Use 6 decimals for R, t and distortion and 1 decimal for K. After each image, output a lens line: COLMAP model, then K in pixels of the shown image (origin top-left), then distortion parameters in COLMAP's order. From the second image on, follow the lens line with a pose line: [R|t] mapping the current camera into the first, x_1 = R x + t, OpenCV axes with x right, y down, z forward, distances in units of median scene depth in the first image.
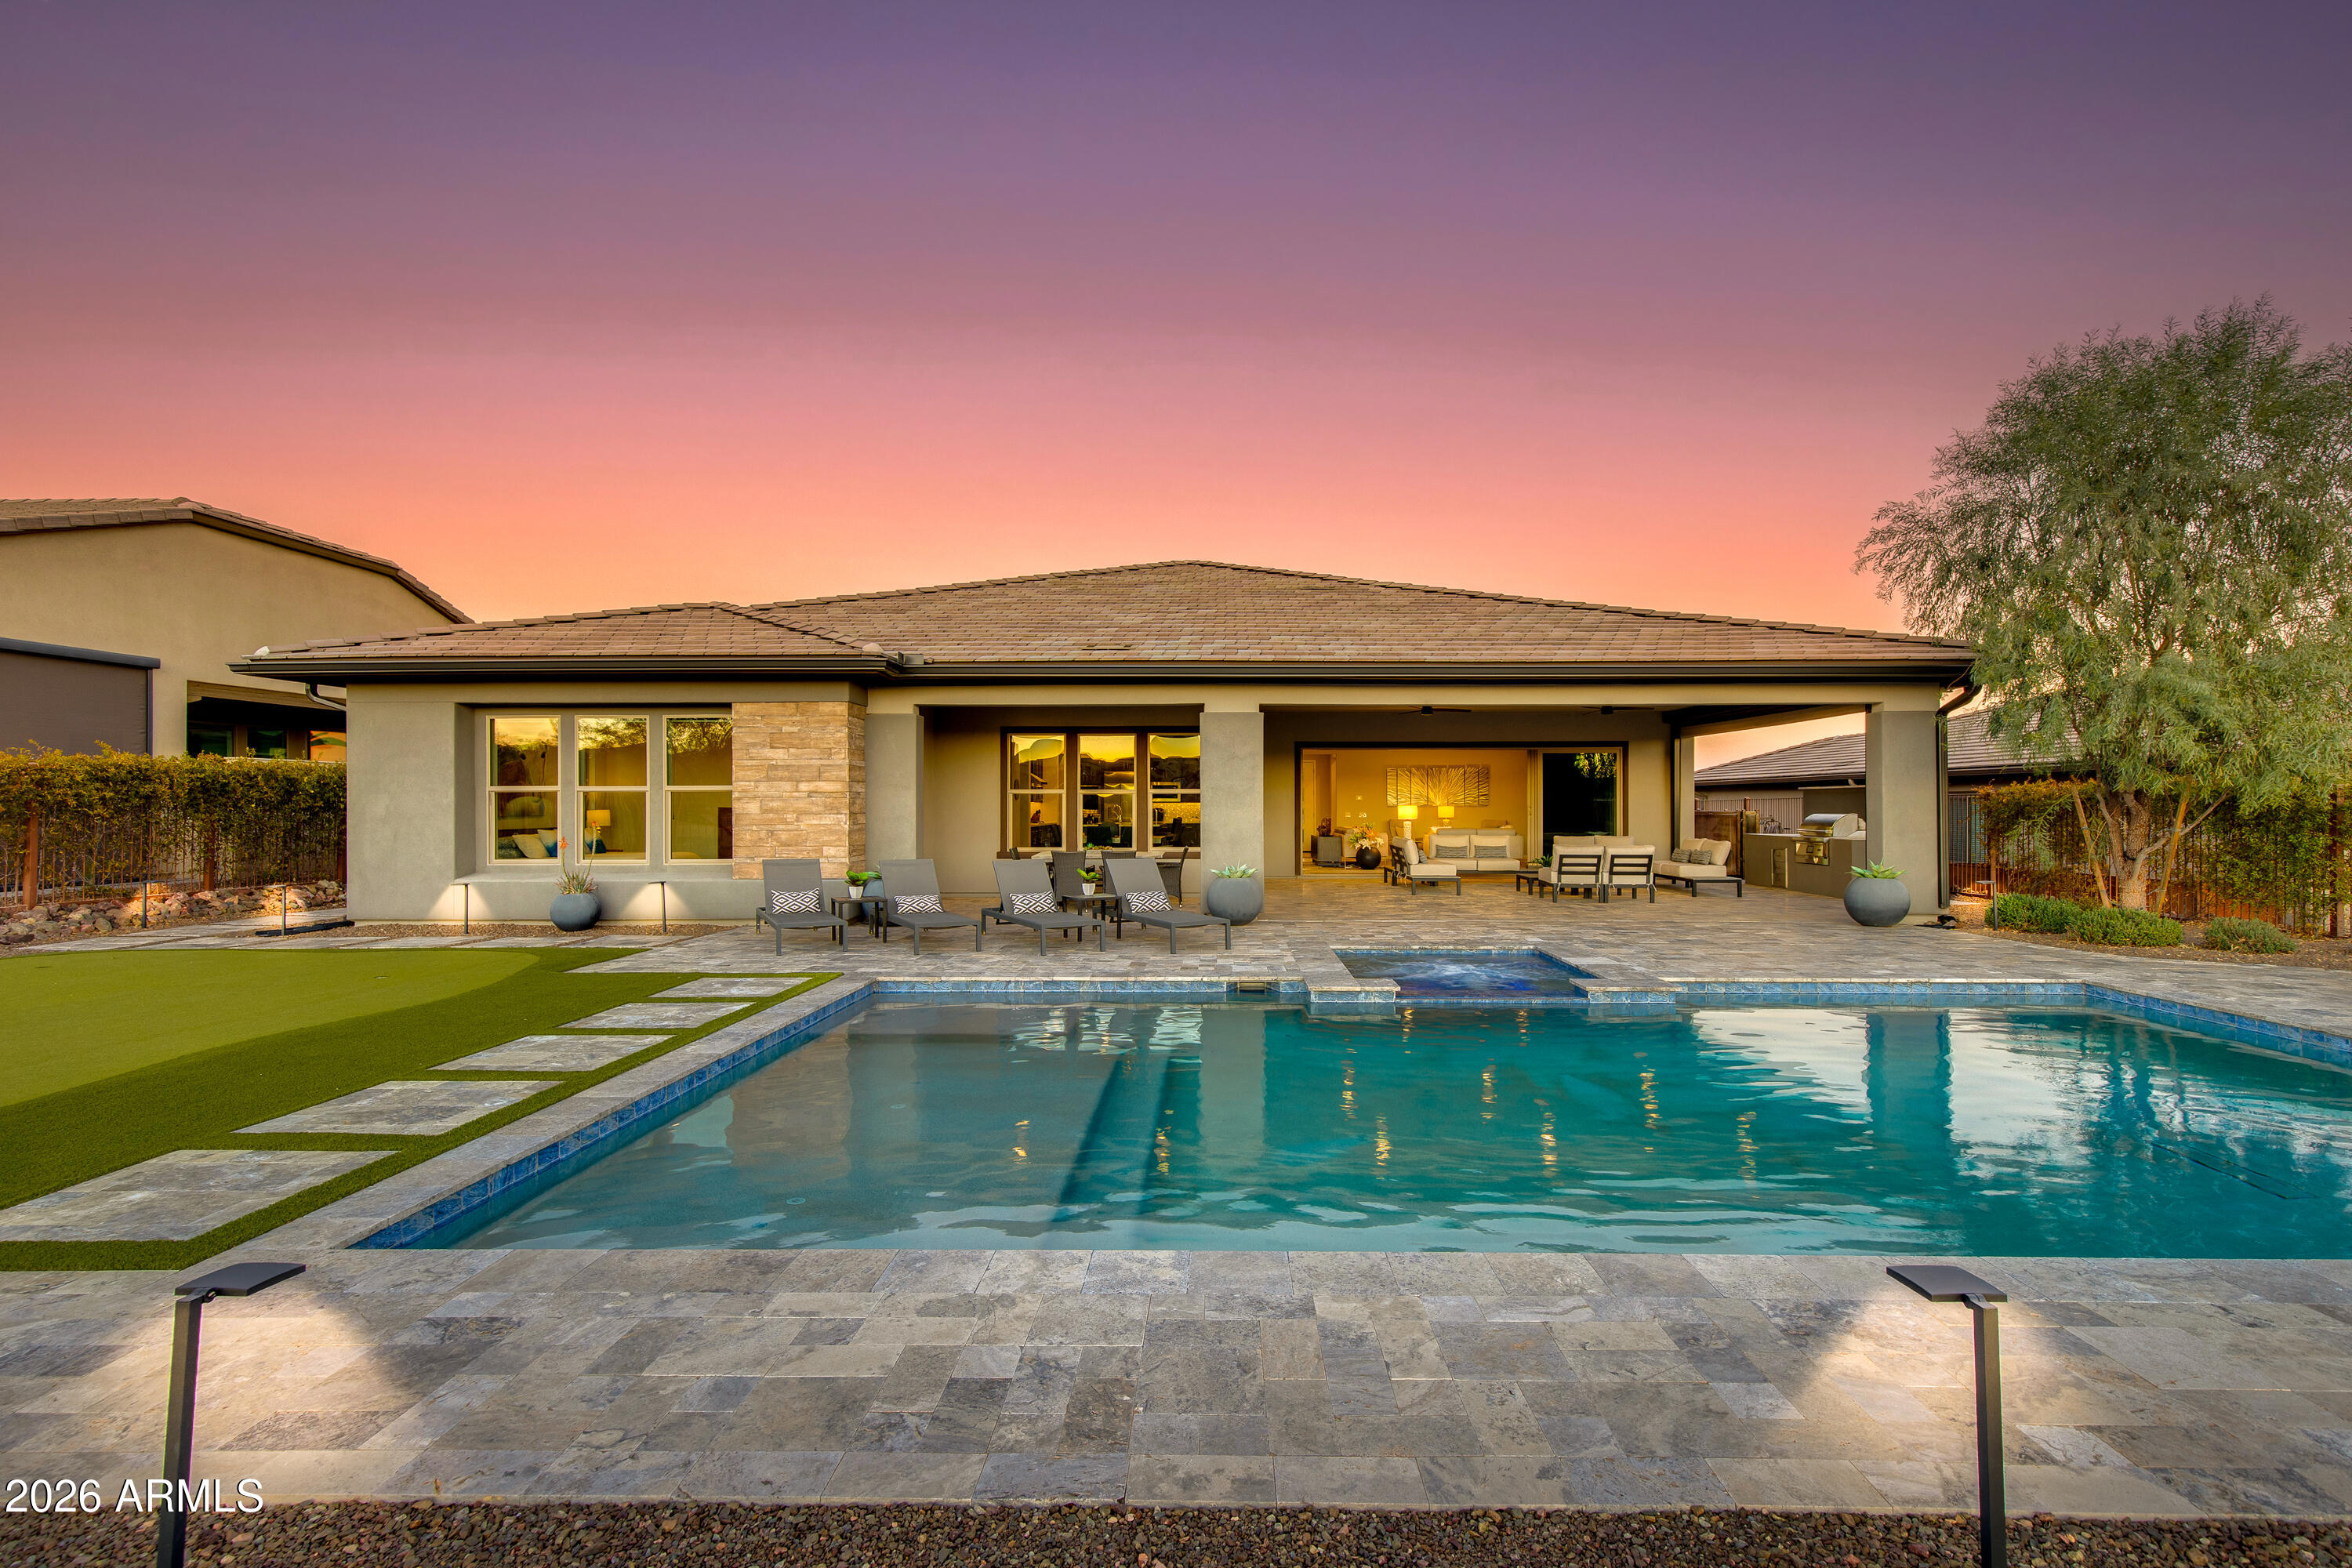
lens RADIAL K [[1084.0, 0, 1192.6], [0, 1084.0, 781.5], [0, 0, 1]] dist [0.005448, 0.000888]
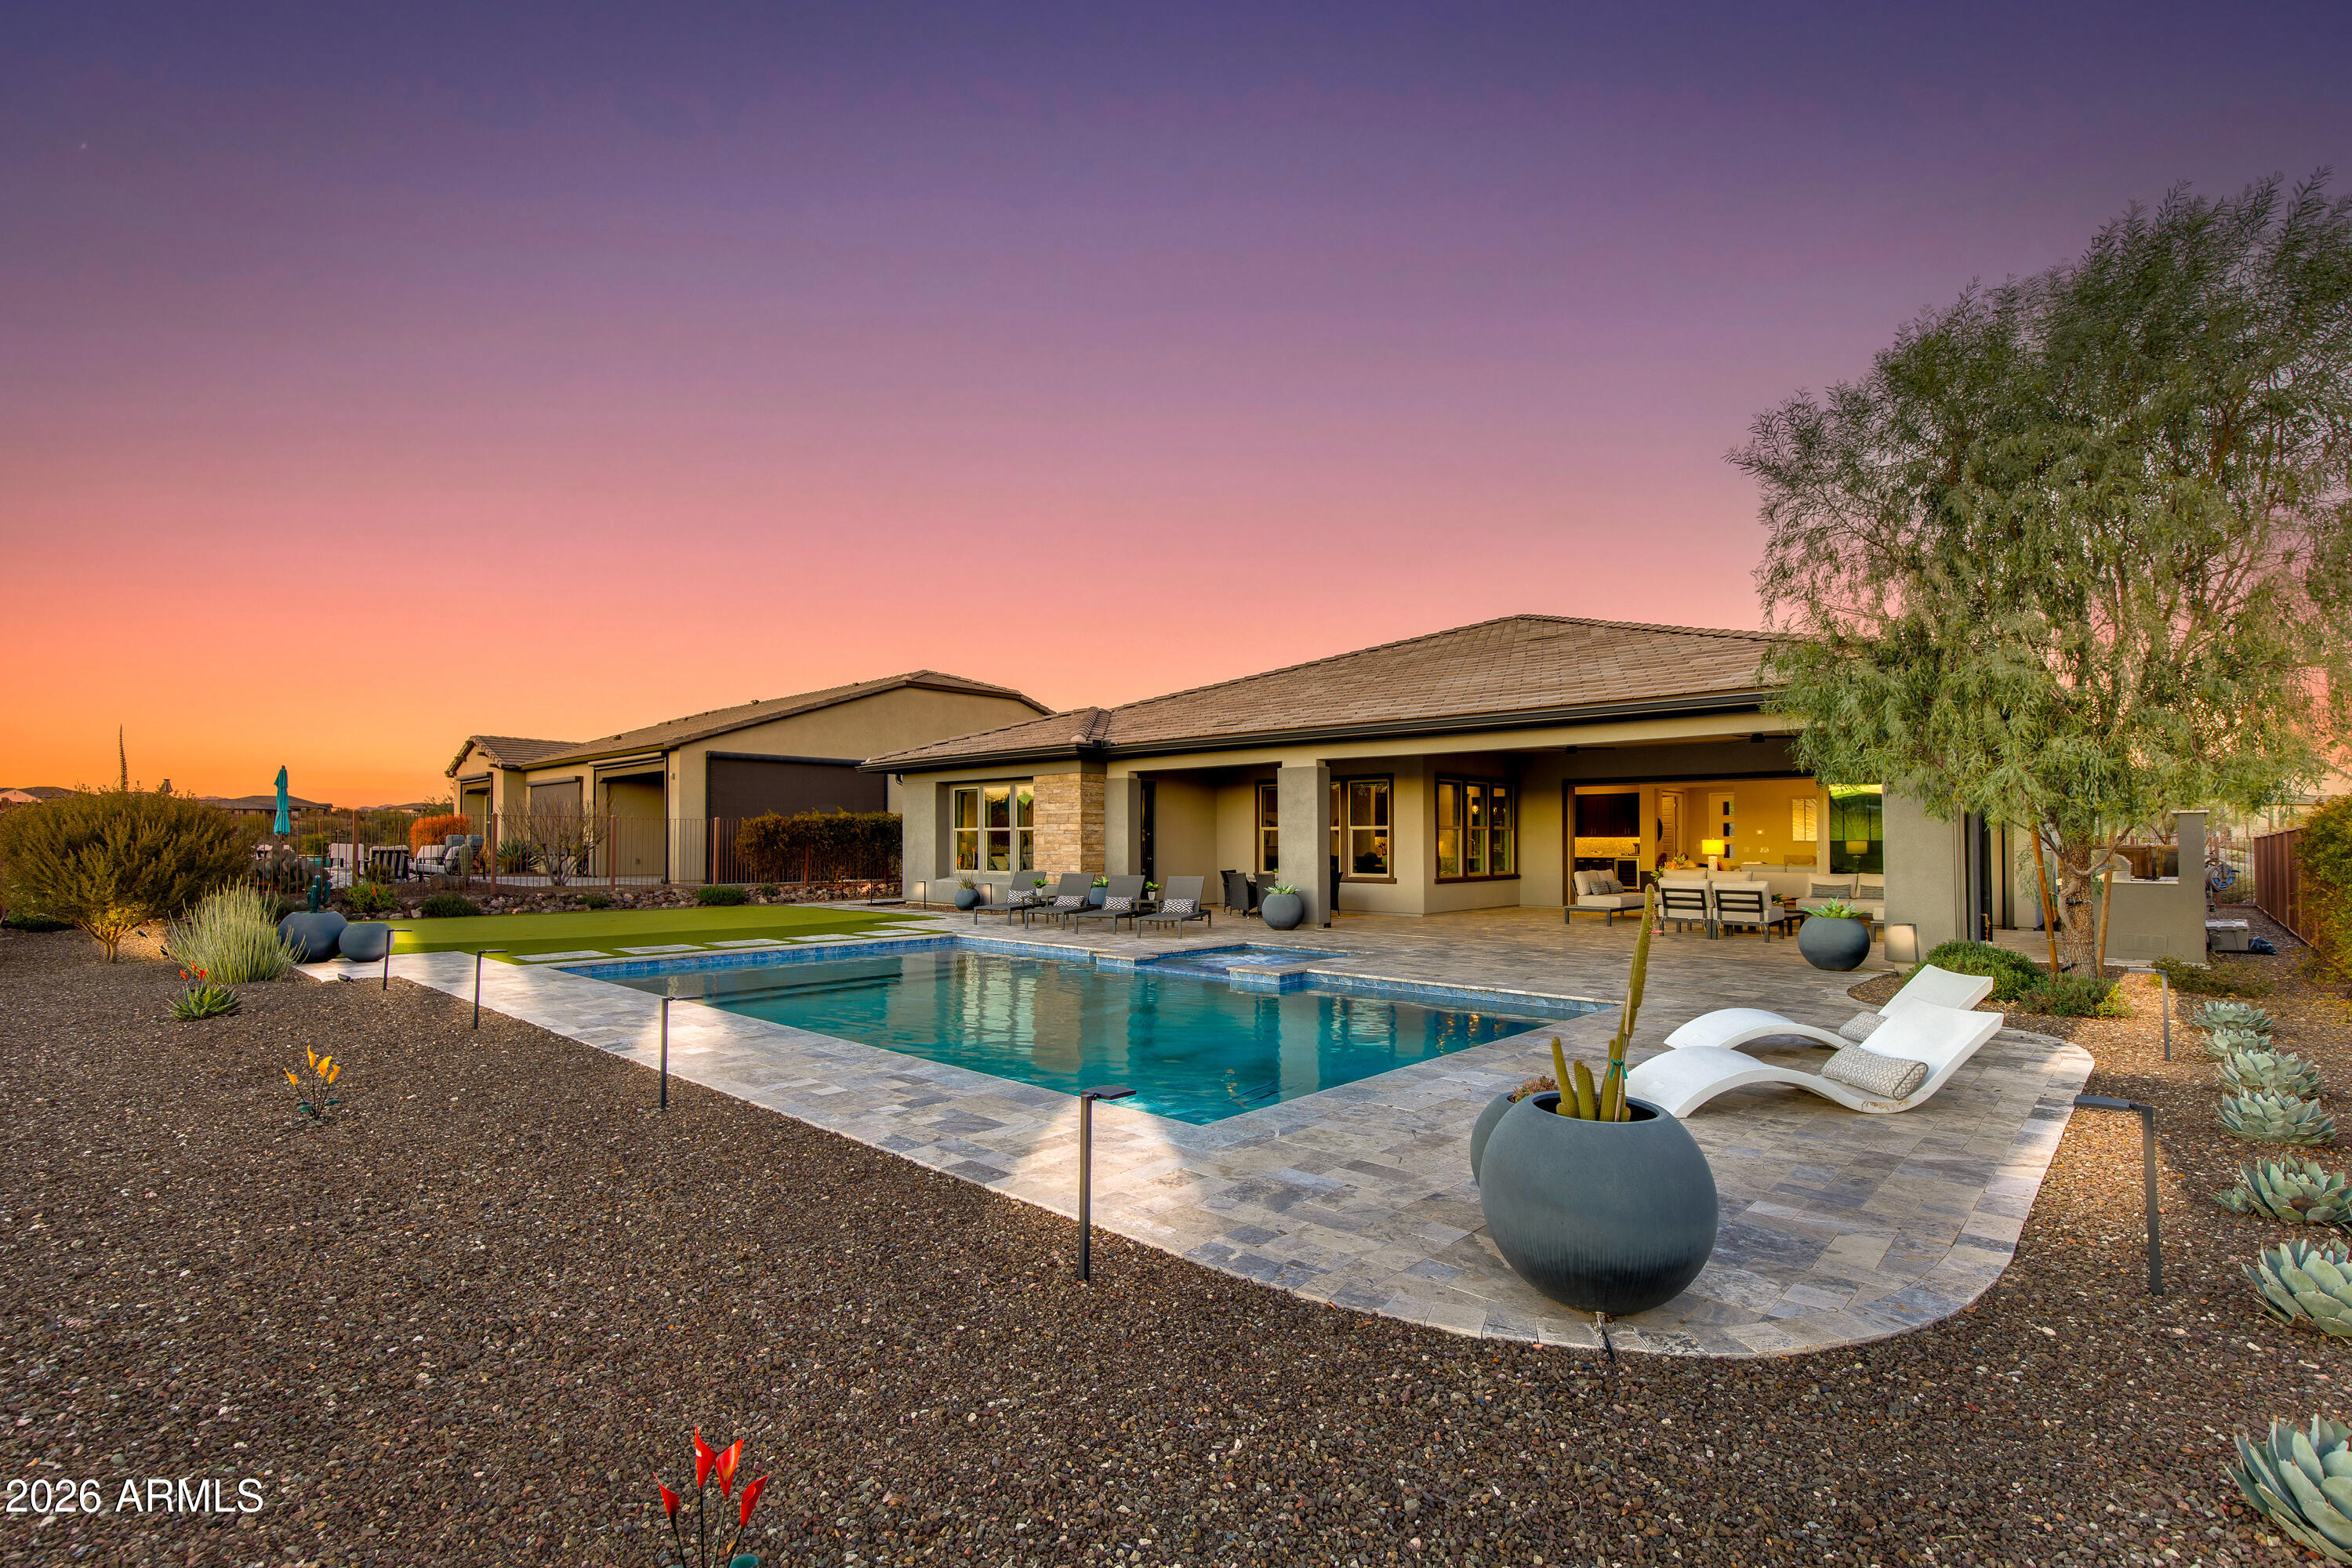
lens RADIAL K [[1084.0, 0, 1180.7], [0, 1084.0, 798.9], [0, 0, 1]] dist [0.005448, 0.000888]
pose [[0.735023, -0.025754, -0.677552, 0.819319], [0.014459, 0.999647, -0.022311, 0.001083], [0.677888, 0.006603, 0.735136, -0.046330]]
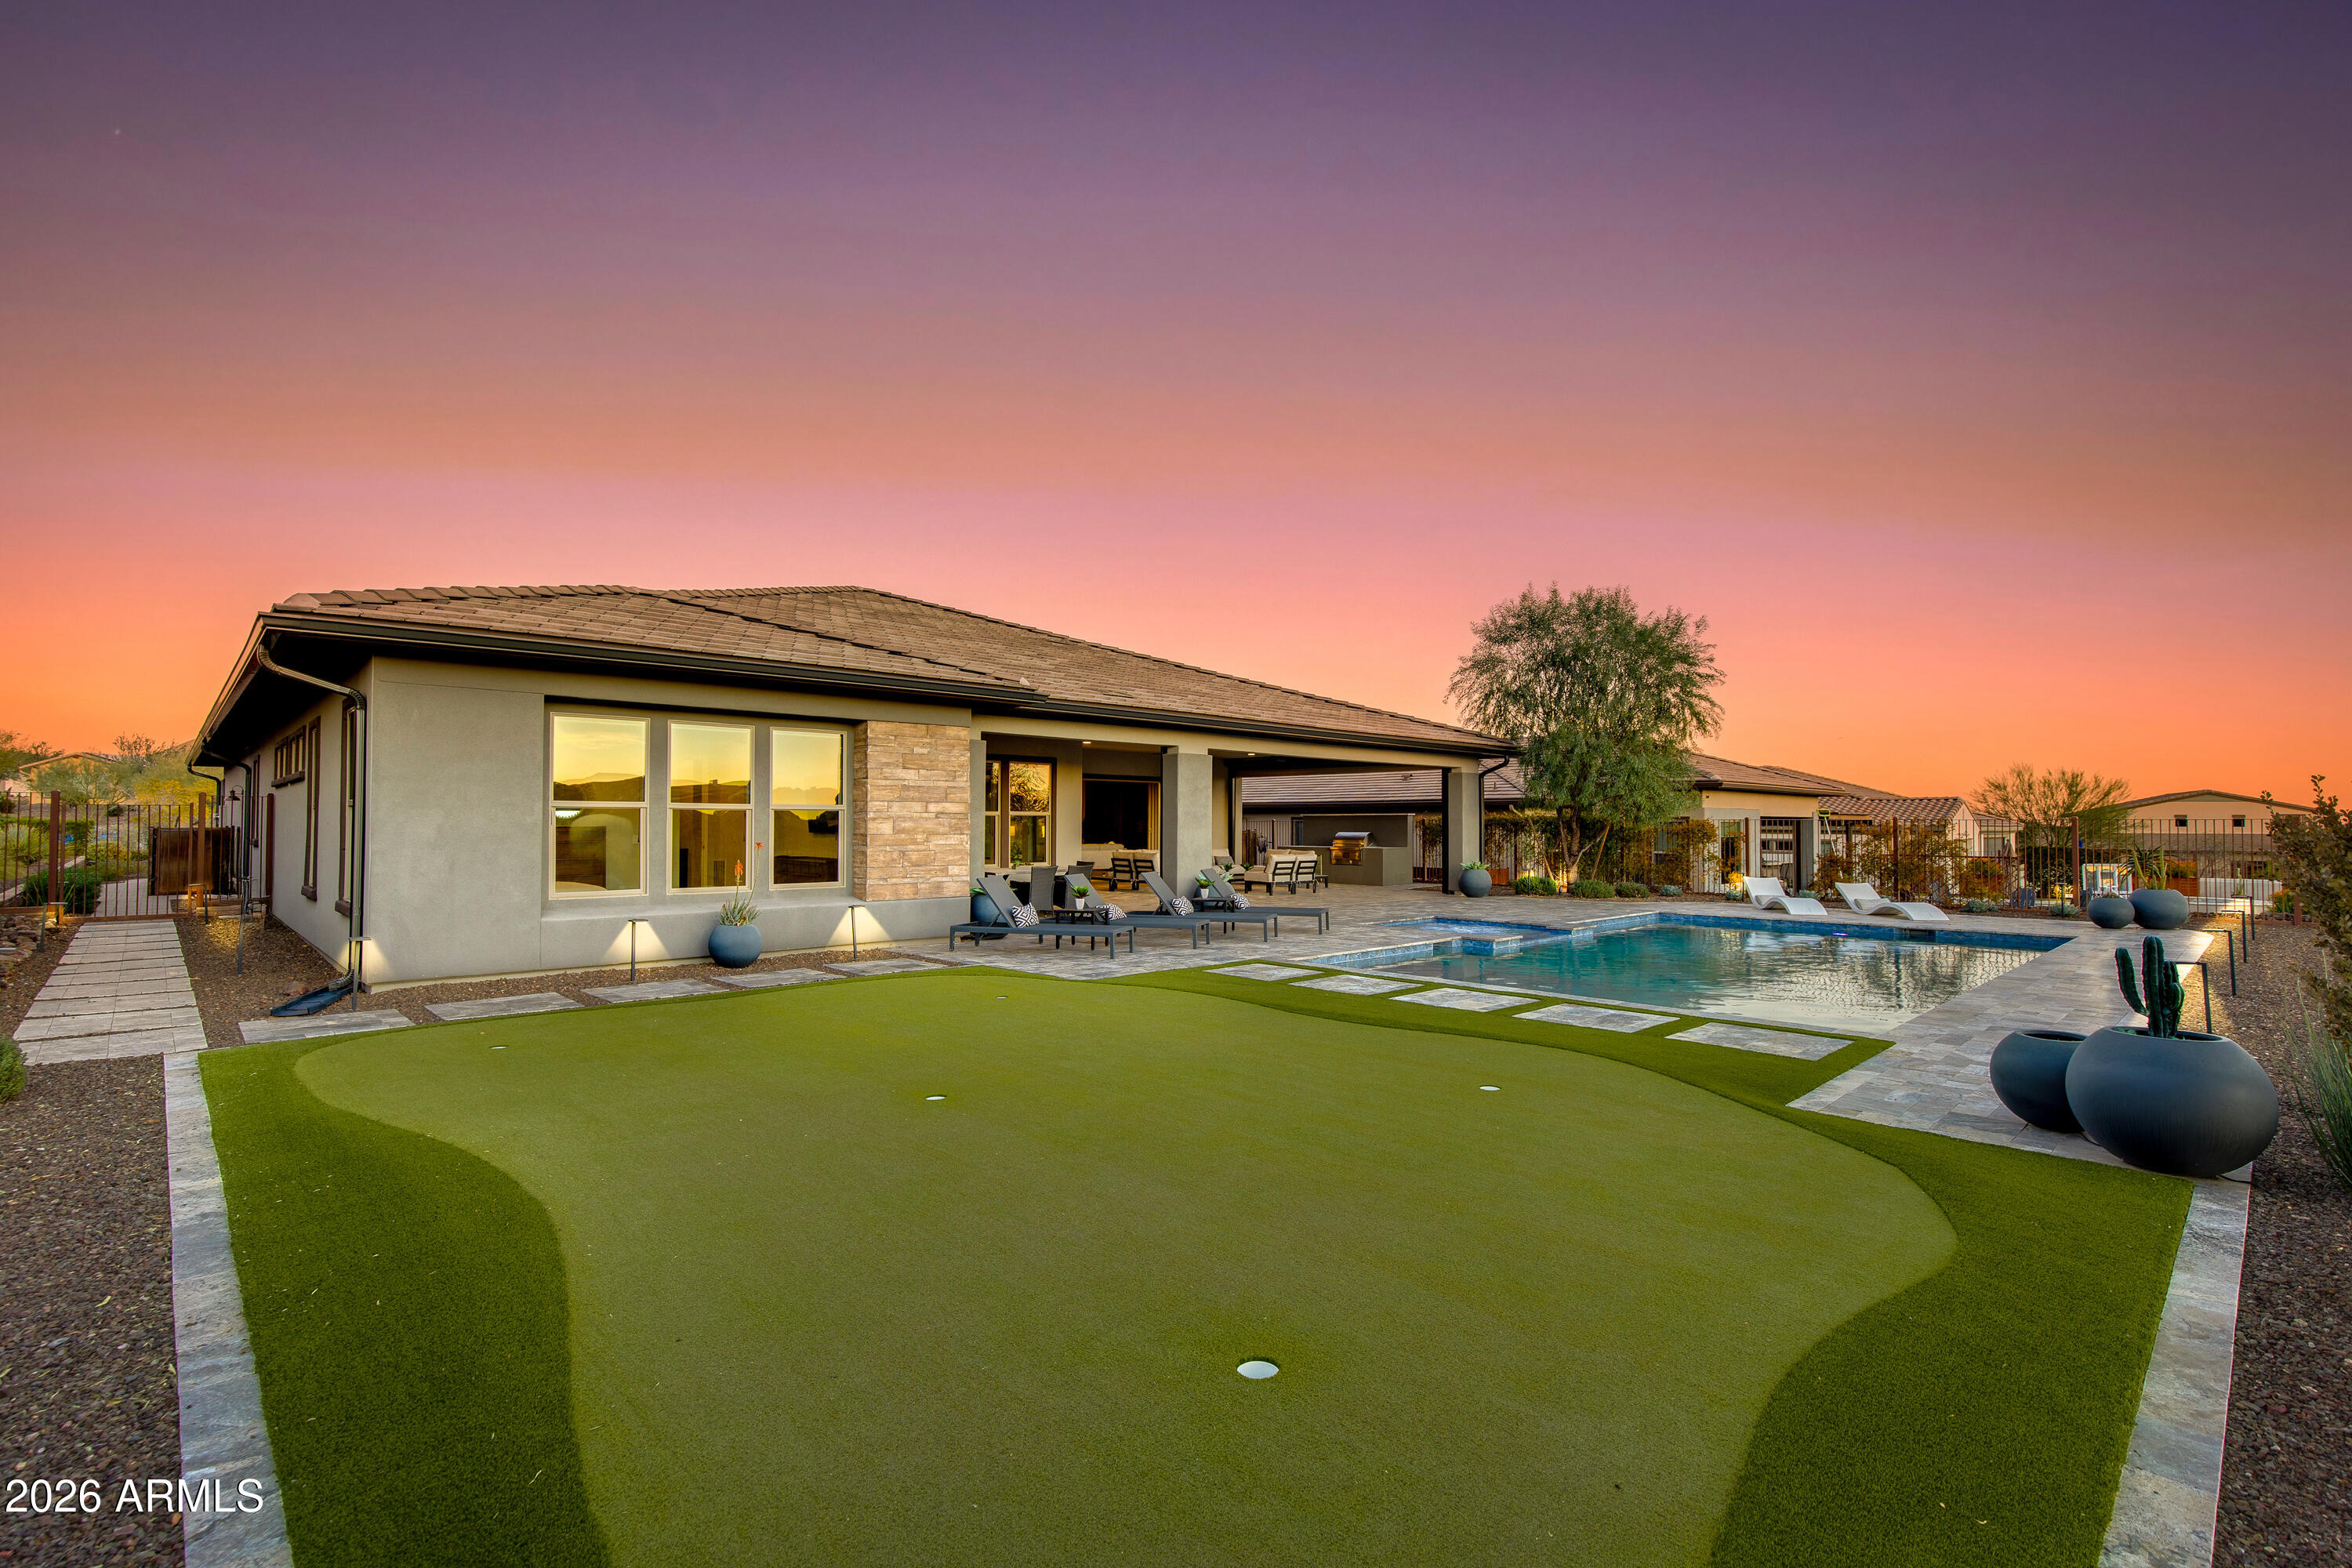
lens RADIAL K [[1084.0, 0, 1189.7], [0, 1084.0, 790.3], [0, 0, 1]] dist [0.005448, 0.000888]
pose [[0.697404, 0.025915, 0.716210, -0.894132], [-0.023292, 0.999638, -0.013490, -0.003294], [-0.716300, -0.007274, 0.697755, 0.111748]]
